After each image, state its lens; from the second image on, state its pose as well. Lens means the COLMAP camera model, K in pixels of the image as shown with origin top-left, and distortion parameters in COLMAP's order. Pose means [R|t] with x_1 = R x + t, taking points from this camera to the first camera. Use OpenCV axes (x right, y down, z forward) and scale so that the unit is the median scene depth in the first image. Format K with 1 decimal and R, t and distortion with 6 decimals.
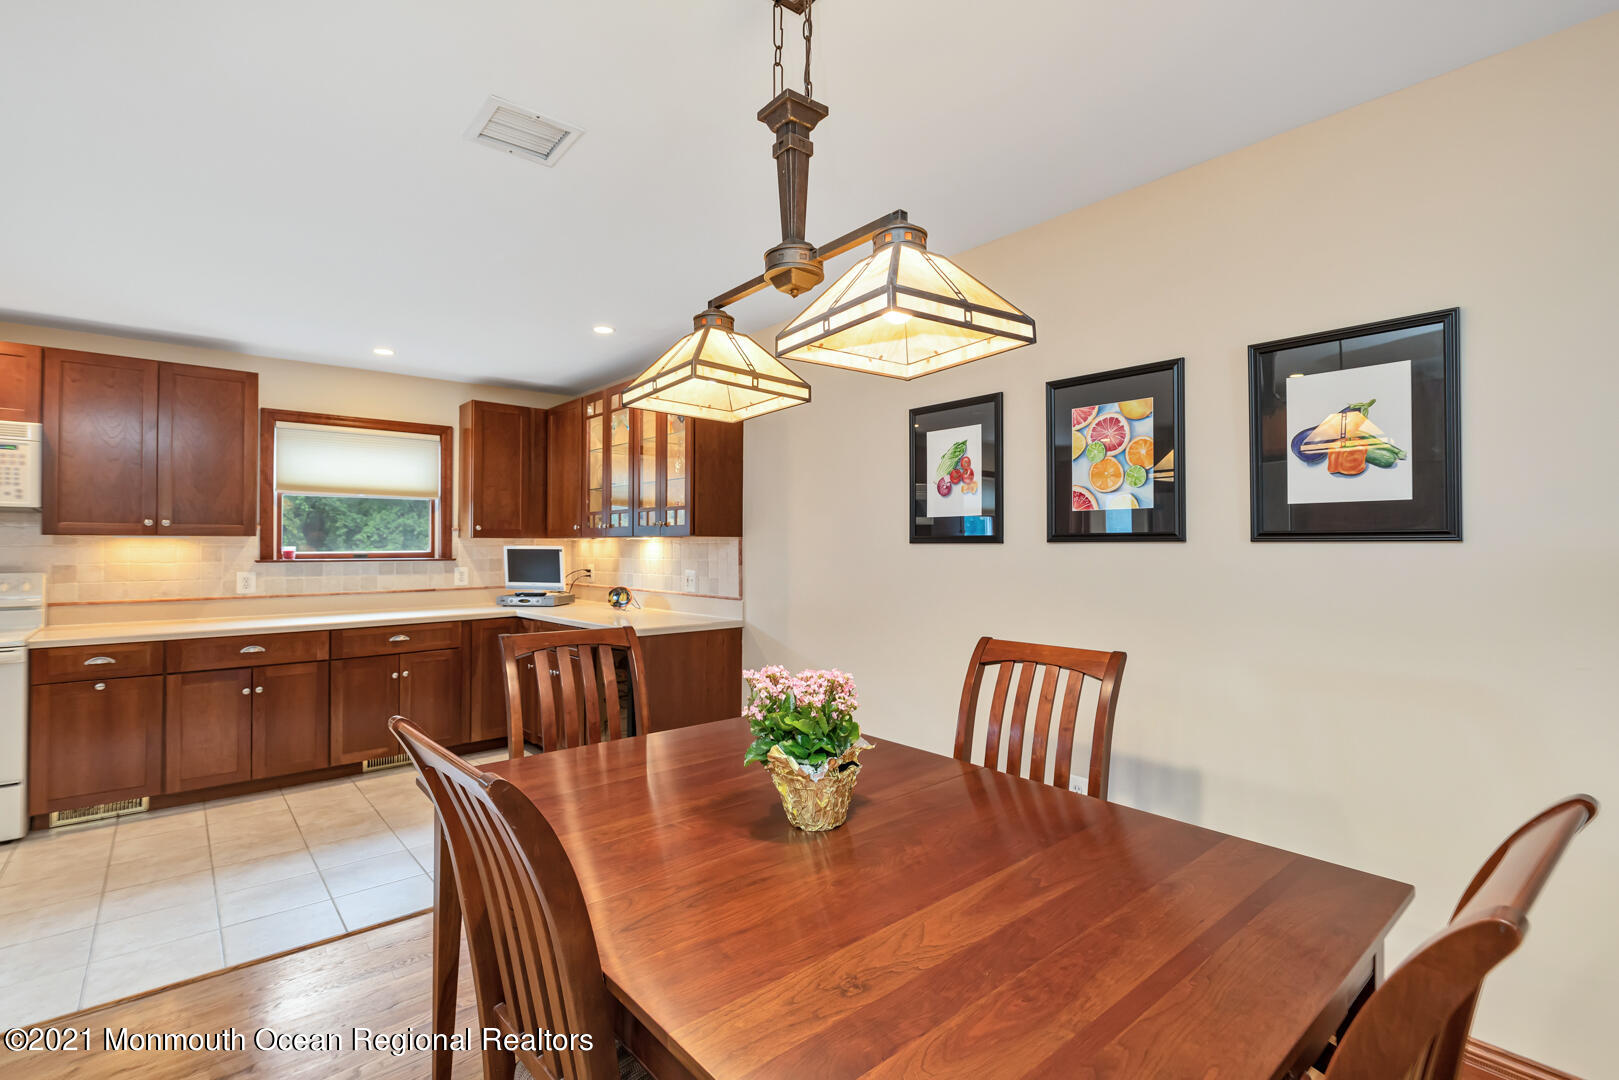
lens RADIAL K [[741.0, 0, 814.5], [0, 741.0, 536.7], [0, 0, 1]] dist [0.000198, -0.000119]
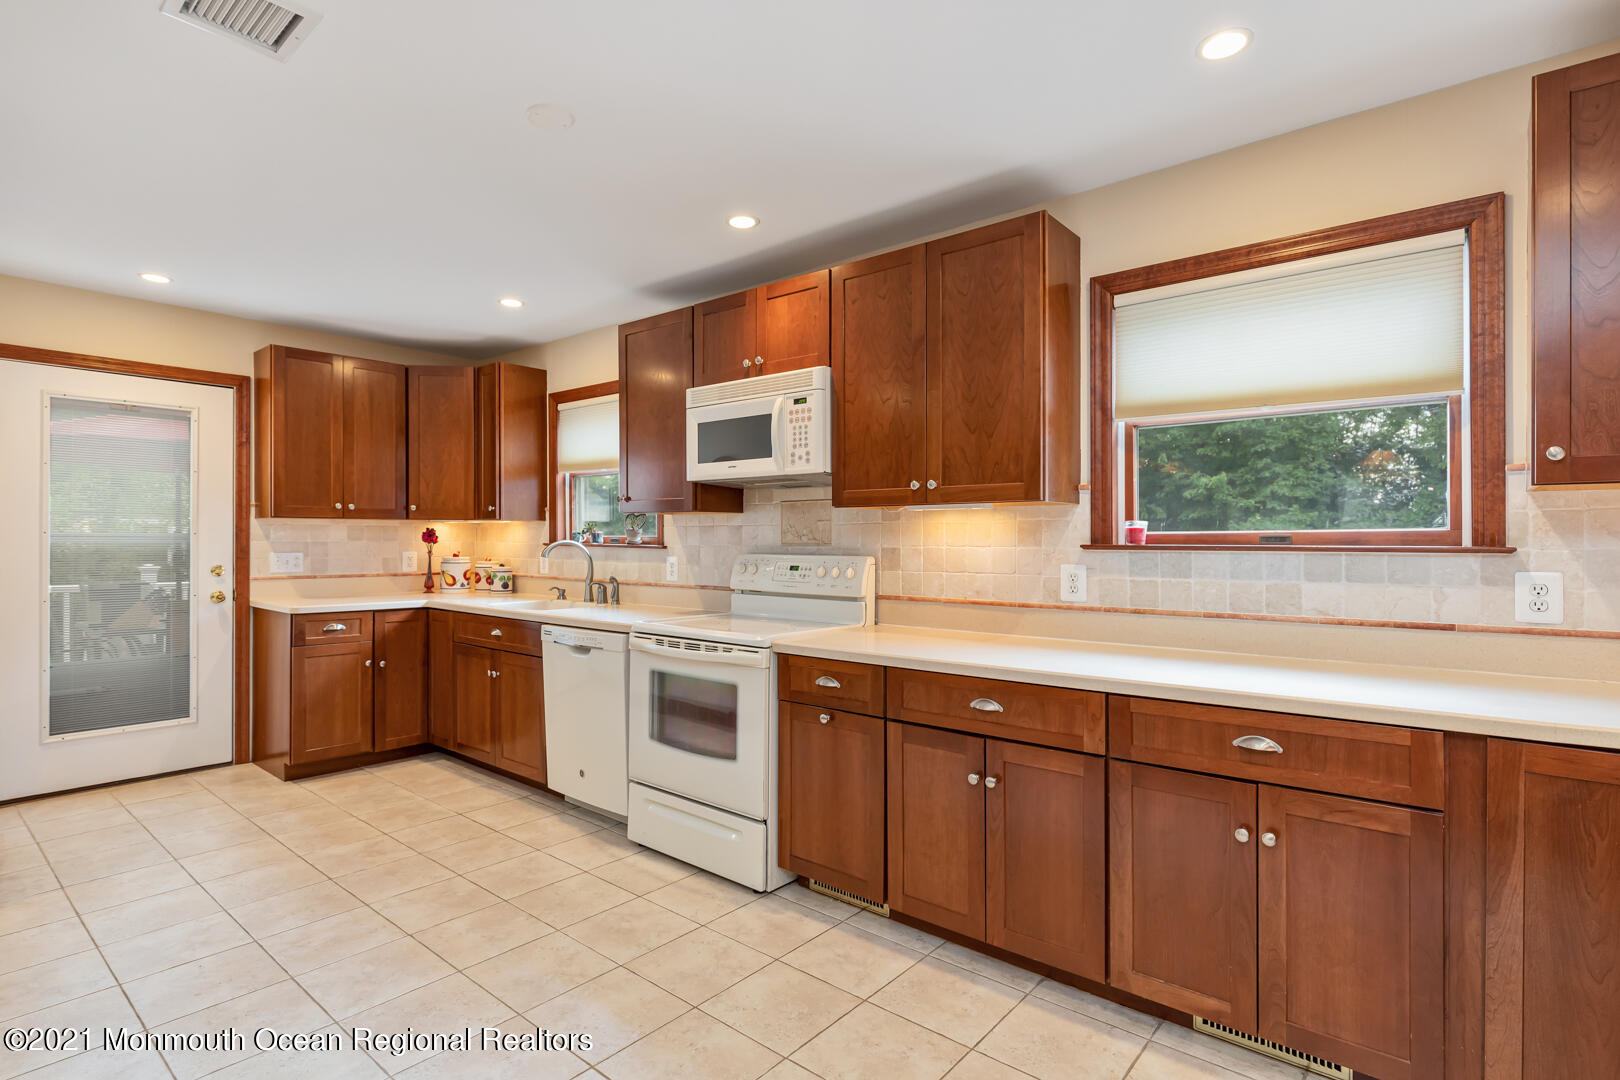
lens RADIAL K [[794.7, 0, 802.1], [0, 794.7, 539.8], [0, 0, 1]] dist [-0.005482, -0.000820]
pose [[0.153288, -0.000332, -0.988182, -0.200938], [0.010942, 0.999939, 0.001361, 0.028055], [0.988121, -0.011022, 0.153282, 0.782879]]
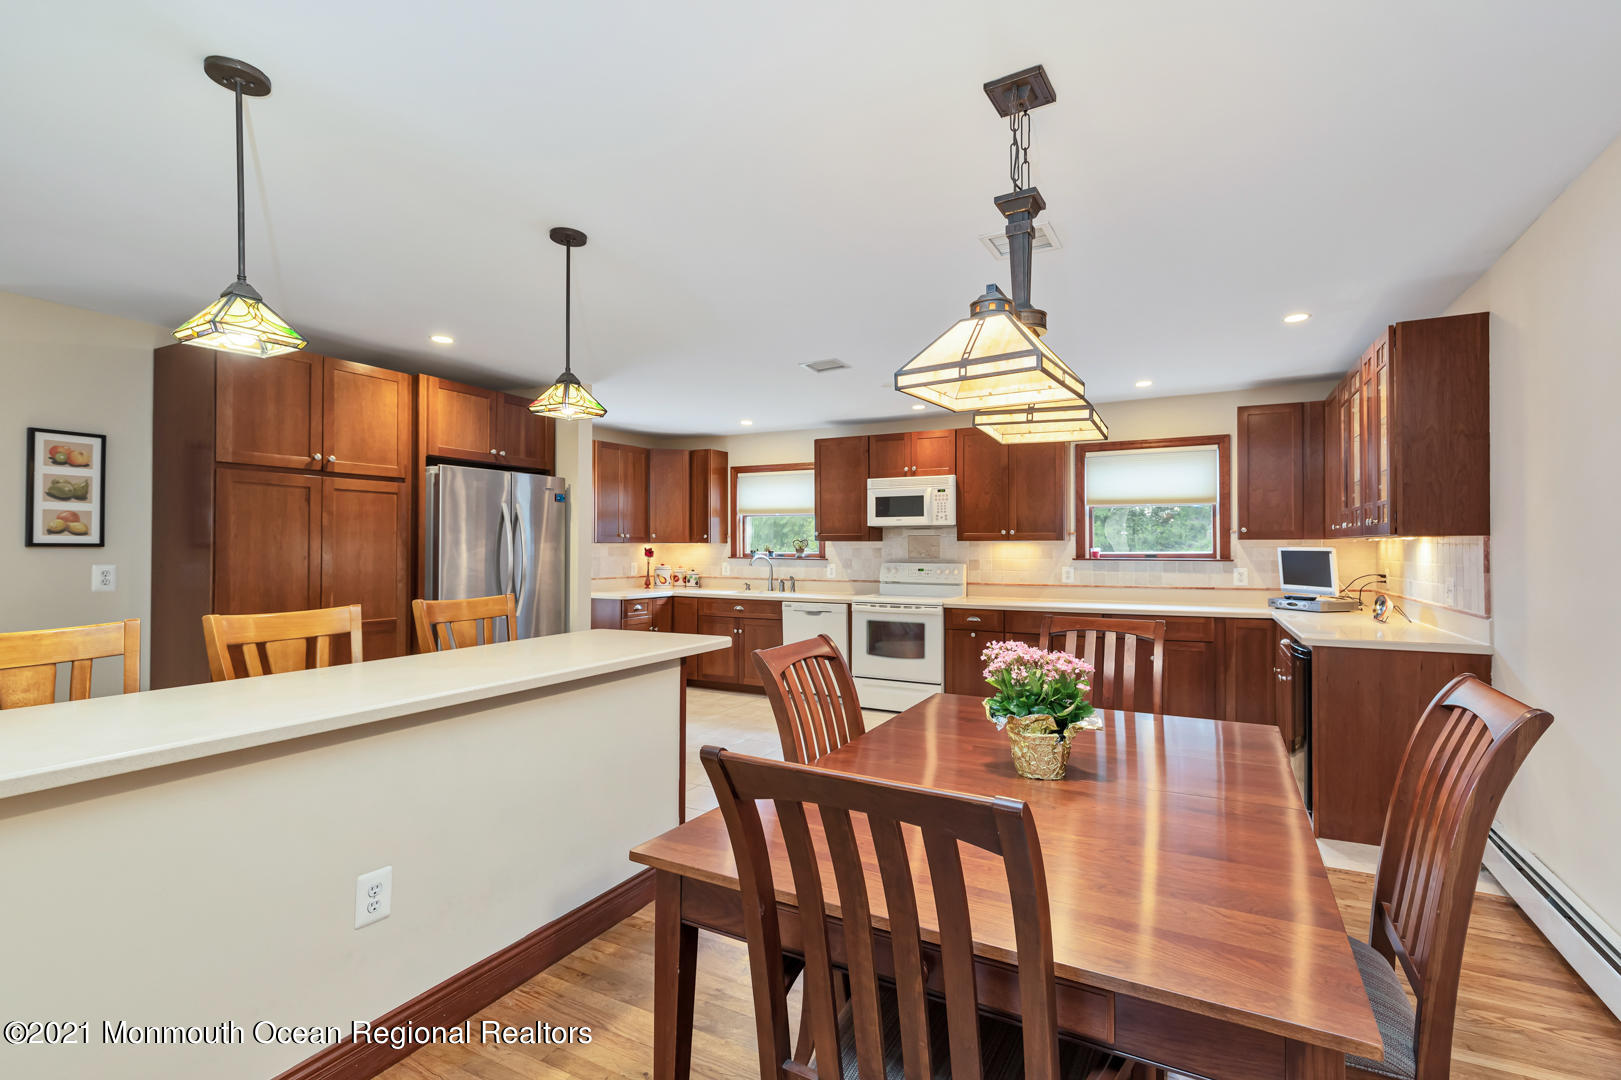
lens RADIAL K [[741.9, 0, 801.9], [0, 741.9, 543.4], [0, 0, 1]] dist [0.000198, -0.000119]
pose [[0.347039, -0.005606, -0.937834, 0.383225], [0.012450, 0.999922, -0.001370, 0.000501], [0.937768, -0.011200, 0.347081, 0.082105]]
